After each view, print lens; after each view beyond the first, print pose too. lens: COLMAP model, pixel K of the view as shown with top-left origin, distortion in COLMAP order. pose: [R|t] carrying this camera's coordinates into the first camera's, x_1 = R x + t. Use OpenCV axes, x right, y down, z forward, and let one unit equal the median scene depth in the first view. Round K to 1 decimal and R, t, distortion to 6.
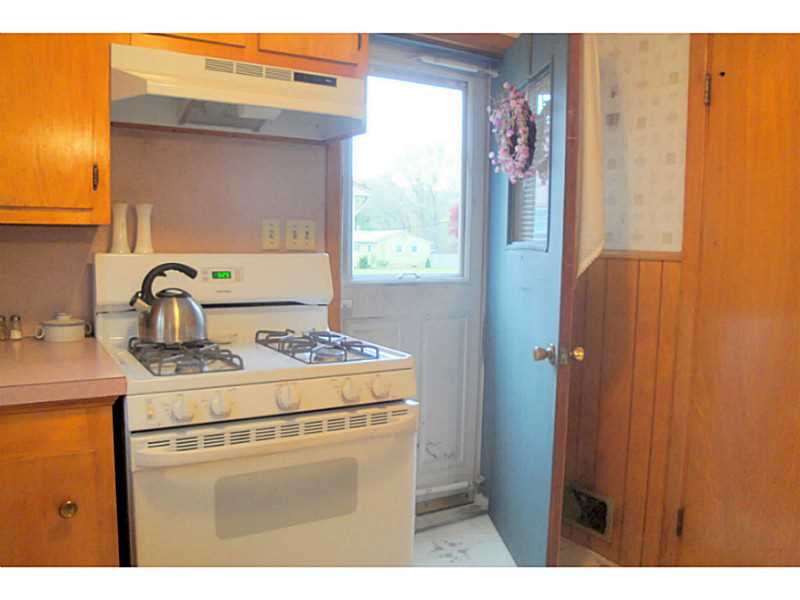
lens RADIAL K [[677.7, 0, 400.4], [0, 677.7, 302.5], [0, 0, 1]] dist [-0.129623, 0.098506]
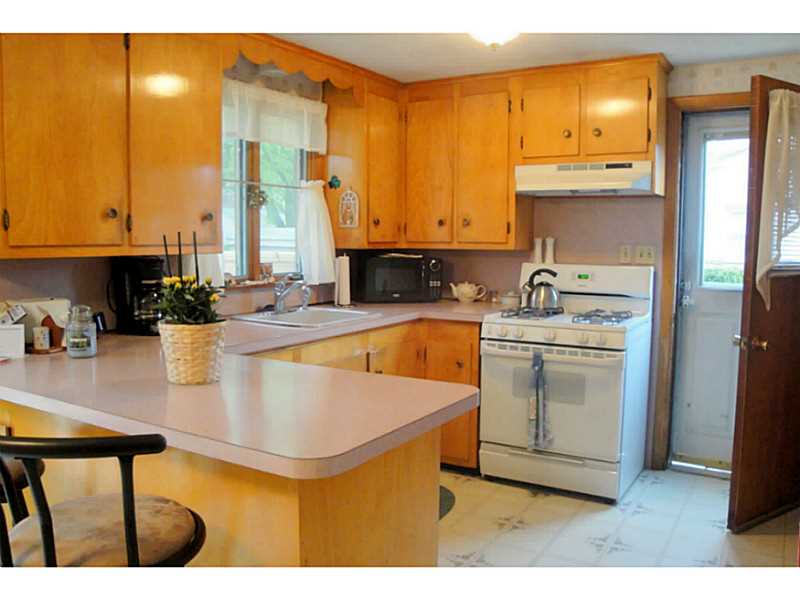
lens RADIAL K [[677.7, 0, 399.7], [0, 677.7, 300.2], [0, 0, 1]] dist [-0.129623, 0.098506]
pose [[0.463727, 0.063600, -0.883693, 1.237054], [-0.083850, 0.996094, 0.027689, 0.015044], [0.882002, 0.061257, 0.467248, -0.311316]]
